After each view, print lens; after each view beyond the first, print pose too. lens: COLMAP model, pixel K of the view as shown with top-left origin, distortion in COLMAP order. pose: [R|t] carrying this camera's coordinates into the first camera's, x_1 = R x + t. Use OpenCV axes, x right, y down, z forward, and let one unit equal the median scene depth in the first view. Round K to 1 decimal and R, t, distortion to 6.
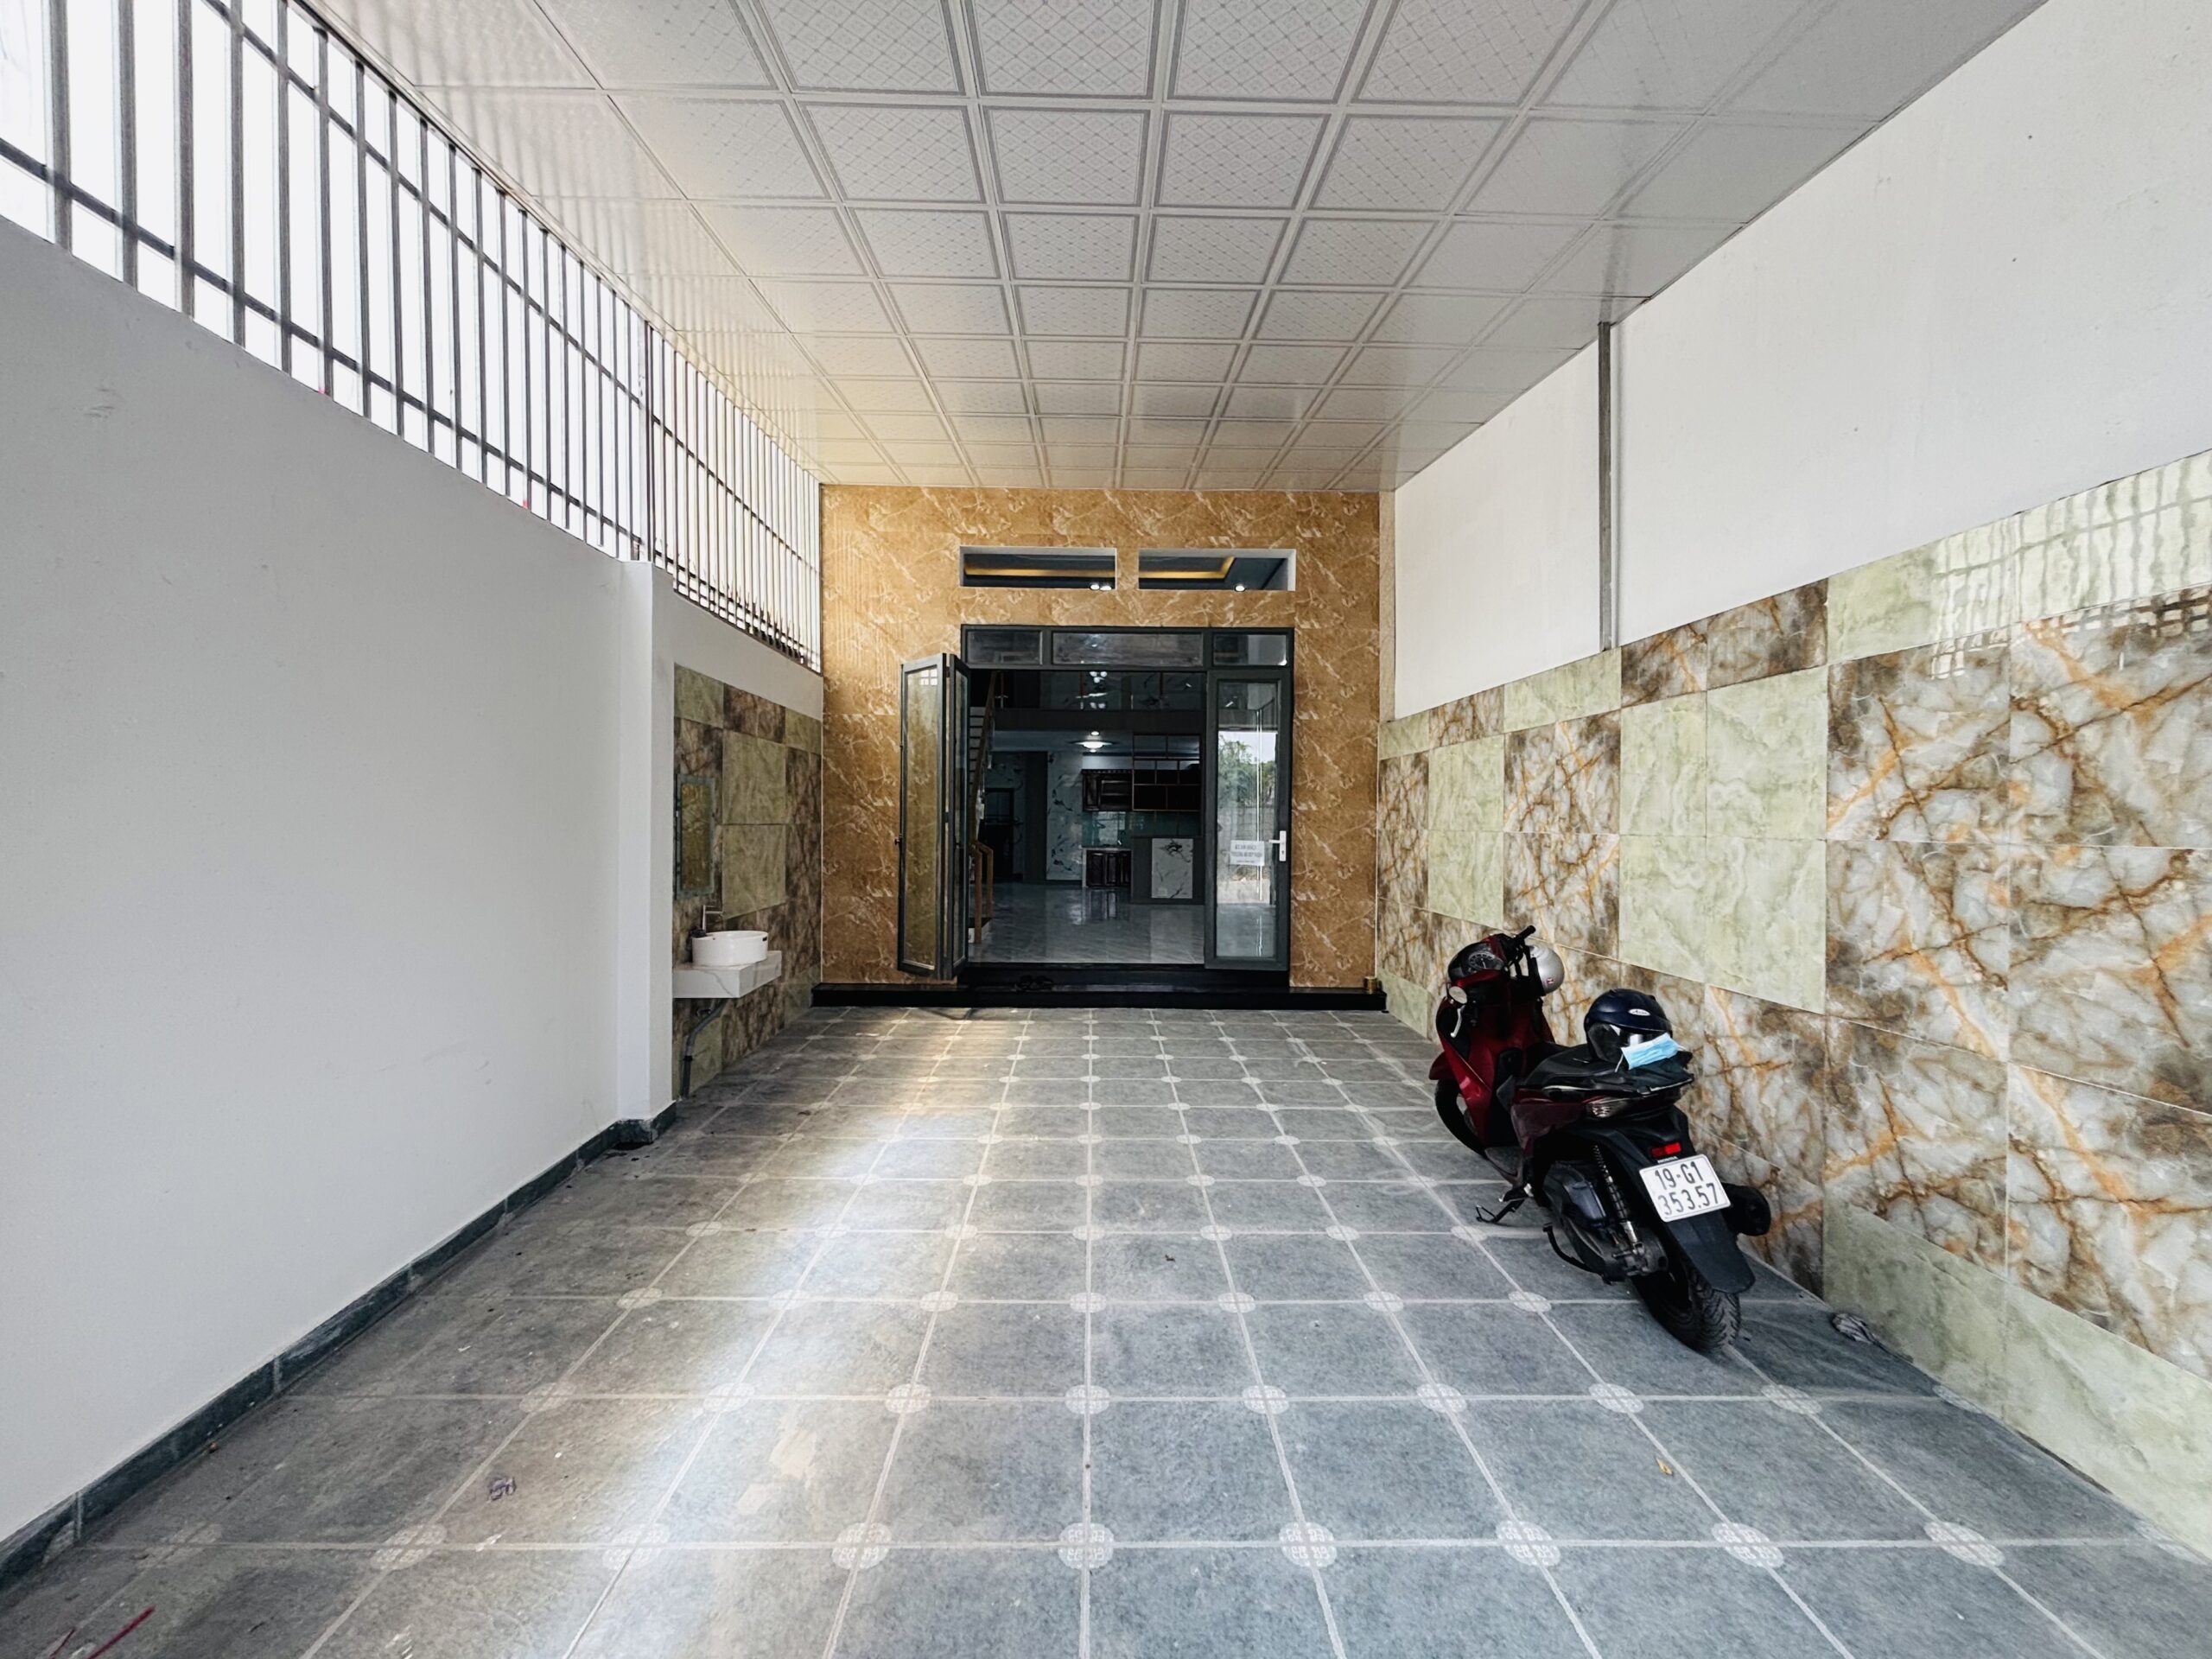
lens RADIAL K [[887.1, 0, 1098.3], [0, 887.1, 837.0], [0, 0, 1]] dist [0.003987, 0.000249]
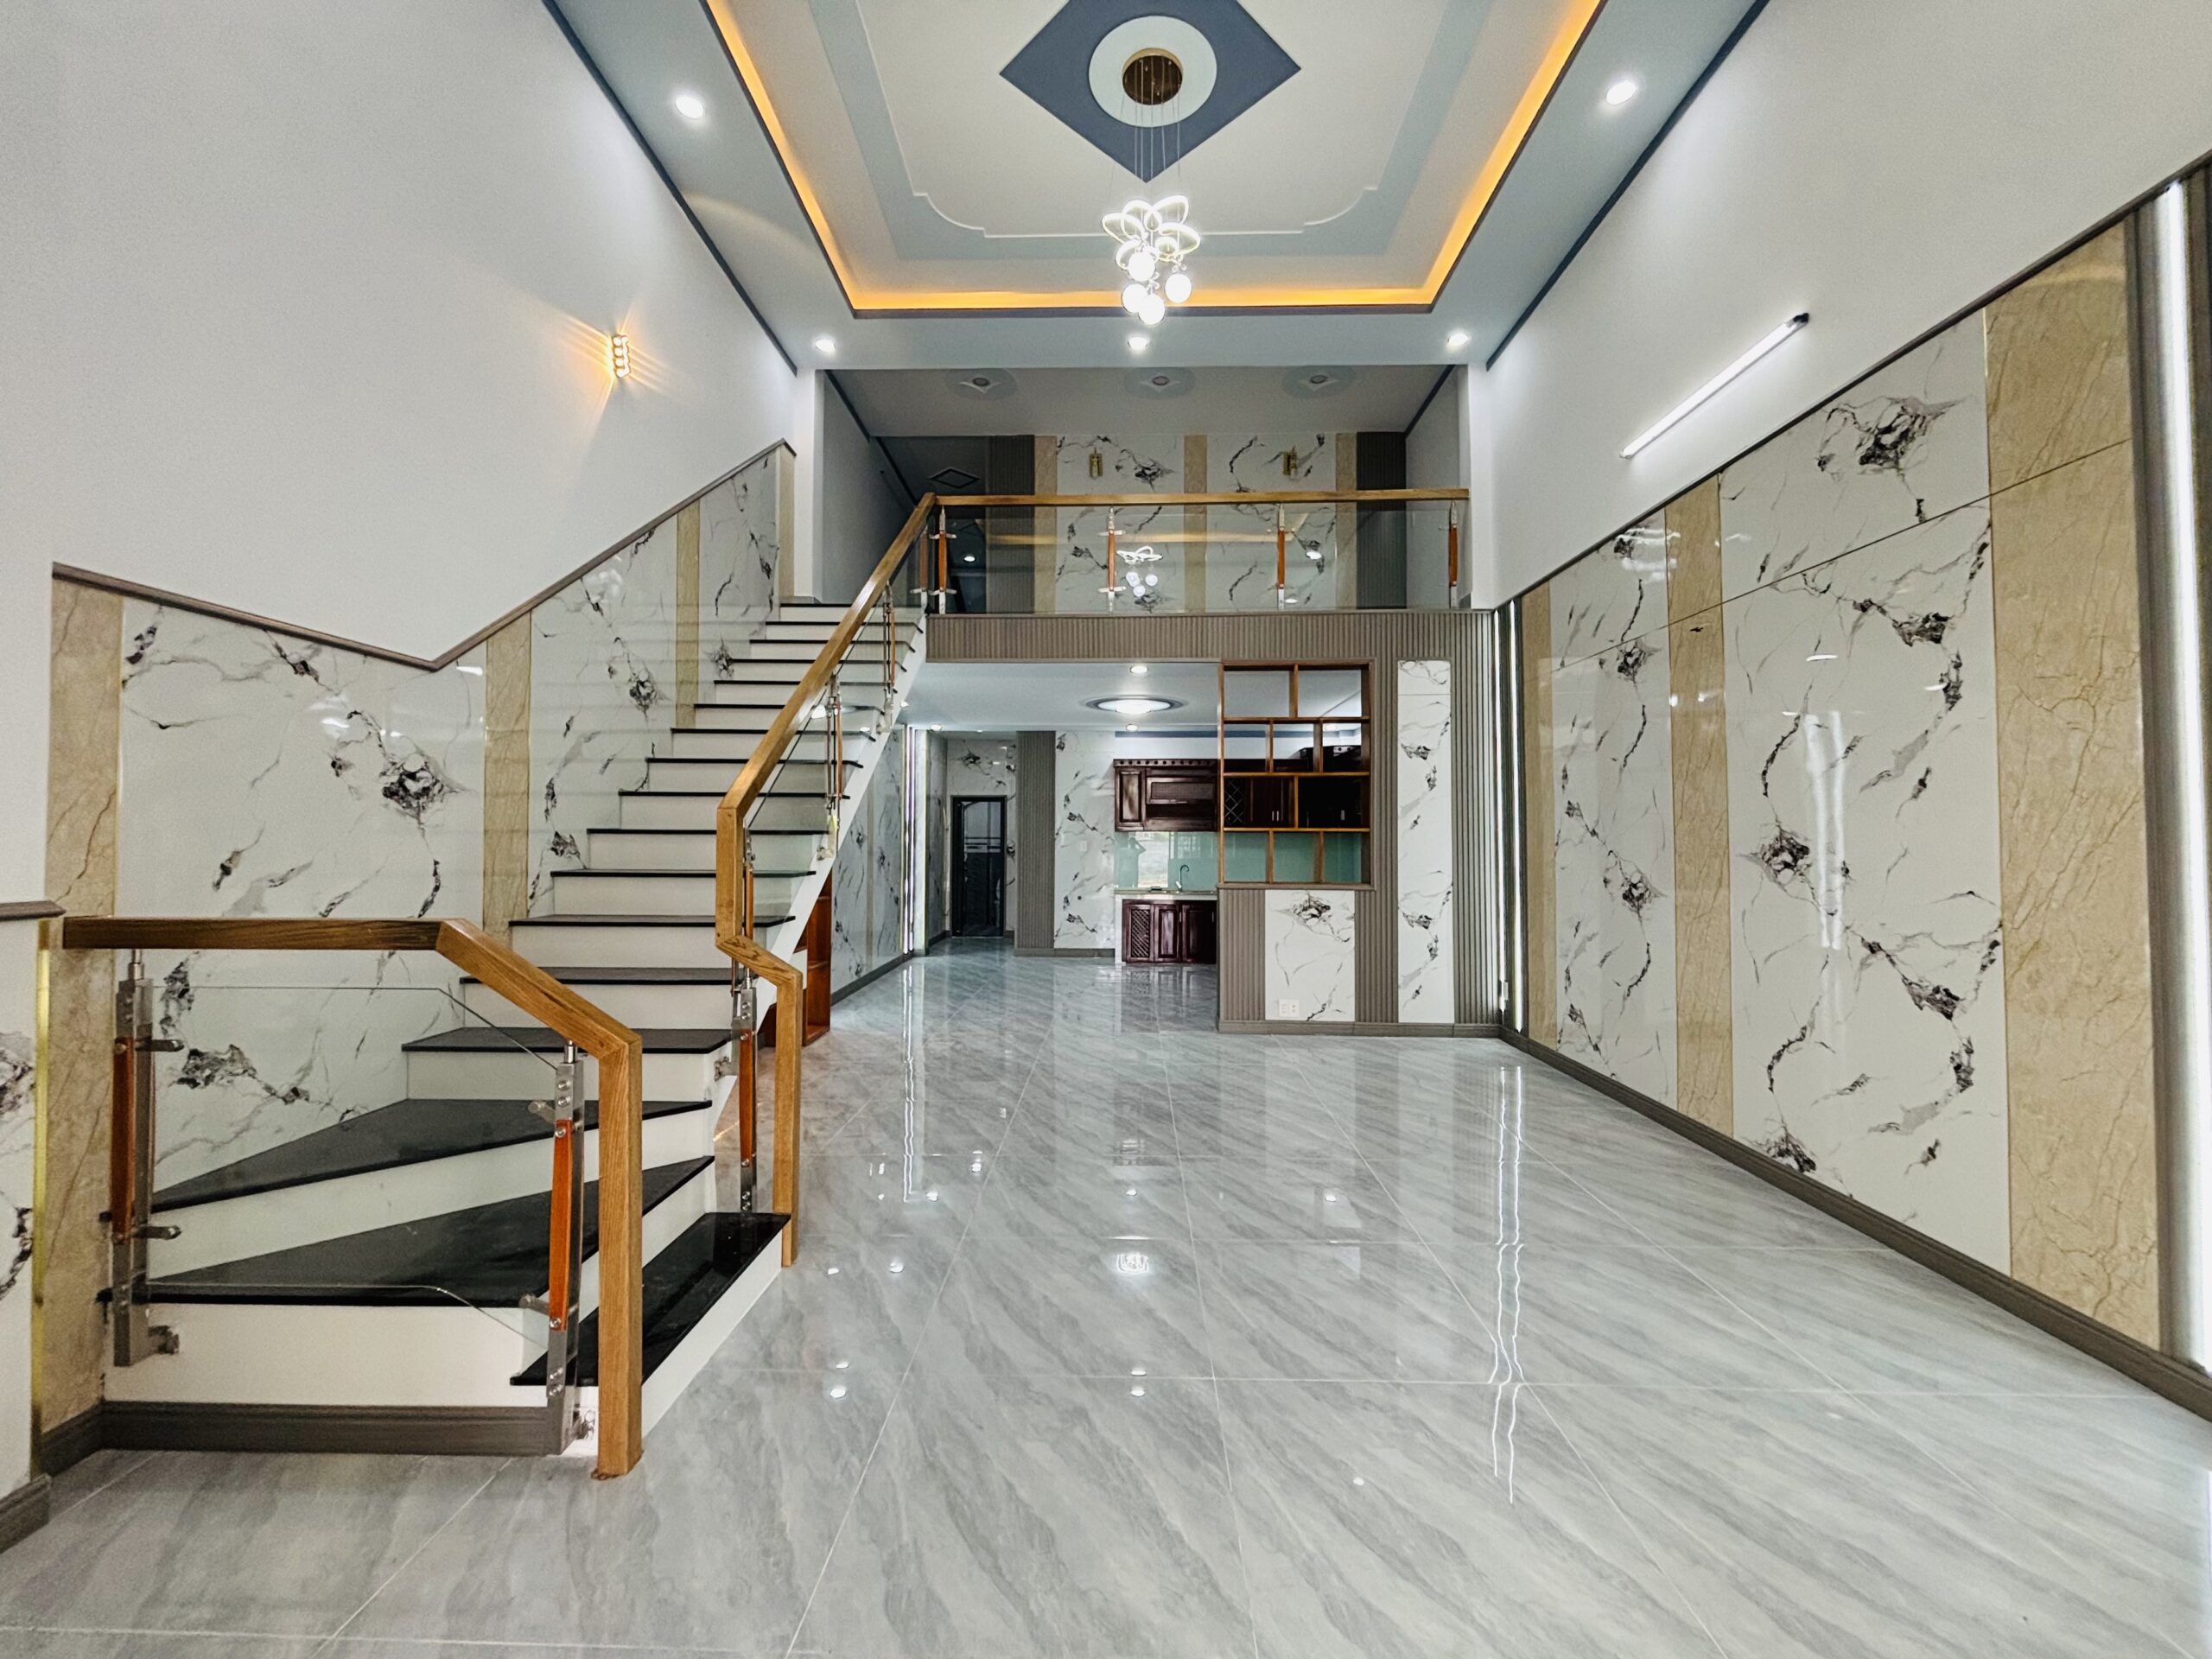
lens RADIAL K [[887.1, 0, 1106.0], [0, 887.1, 837.7], [0, 0, 1]] dist [0.003987, 0.000249]
pose [[0.999357, -0.004679, -0.035561, -0.003324], [0.003813, 0.999696, -0.024371, -0.011657], [0.035664, 0.024219, 0.999070, 0.457691]]
